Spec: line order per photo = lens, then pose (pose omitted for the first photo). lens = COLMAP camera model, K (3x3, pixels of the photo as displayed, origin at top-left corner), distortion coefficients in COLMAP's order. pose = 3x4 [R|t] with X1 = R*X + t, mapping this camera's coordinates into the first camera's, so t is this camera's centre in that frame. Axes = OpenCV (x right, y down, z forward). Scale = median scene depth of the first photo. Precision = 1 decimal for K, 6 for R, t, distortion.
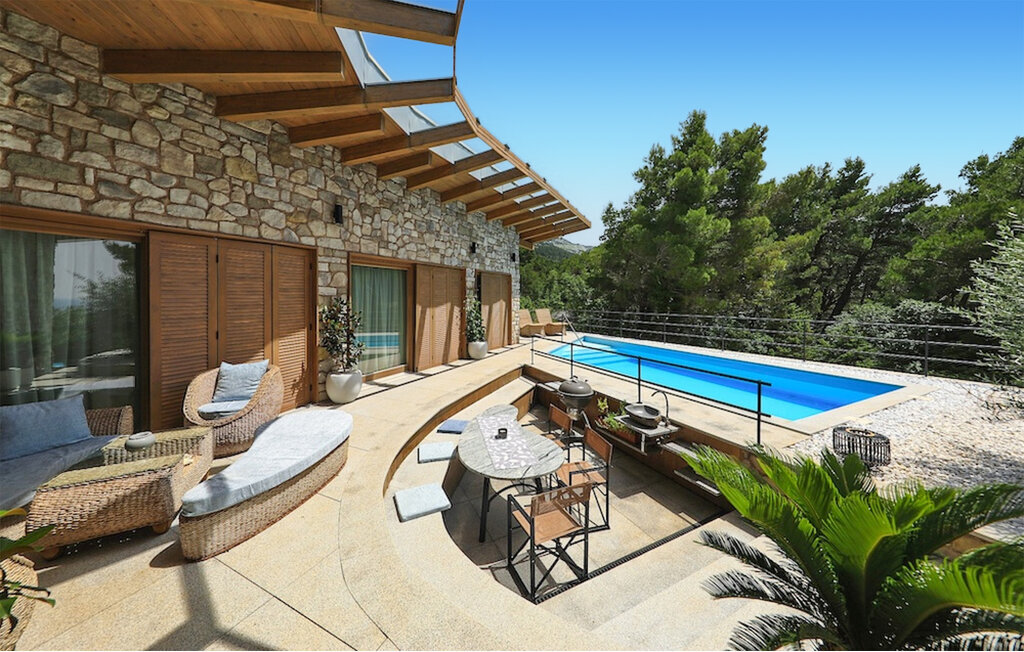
lens RADIAL K [[329.0, 0, 512.6], [0, 329.0, 296.4], [0, 0, 1]] dist [-0.000396, -0.000050]
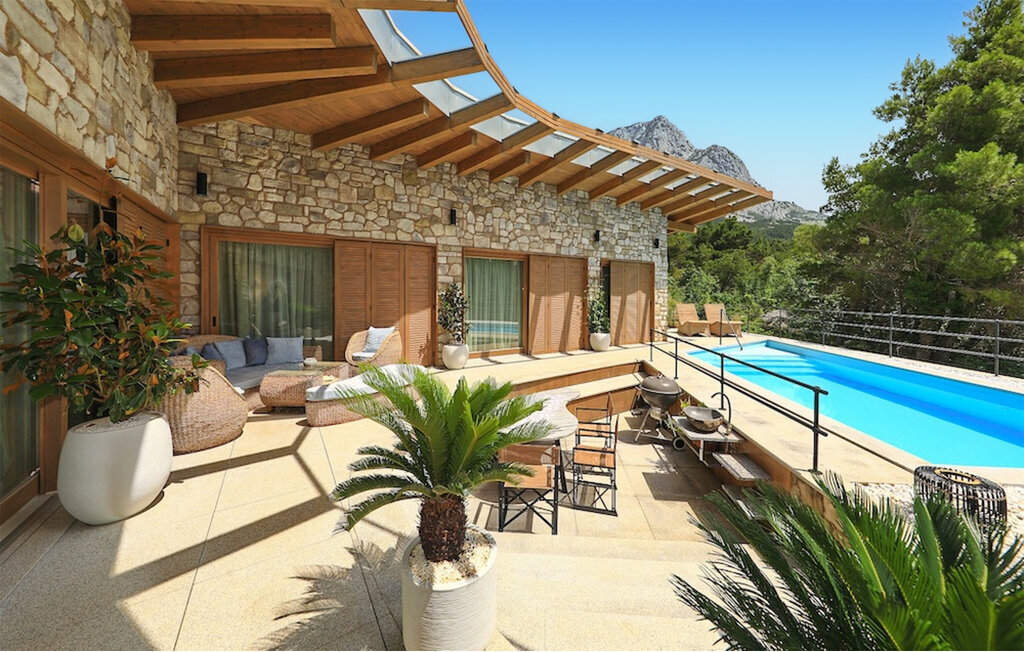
lens RADIAL K [[351.1, 0, 512.3], [0, 351.1, 291.2], [0, 0, 1]] dist [0.000554, 0.000028]
pose [[0.868711, 0.010503, -0.495209, 0.306496], [-0.008521, 0.999944, 0.006261, 0.018792], [0.495247, -0.001219, 0.868751, -0.035871]]
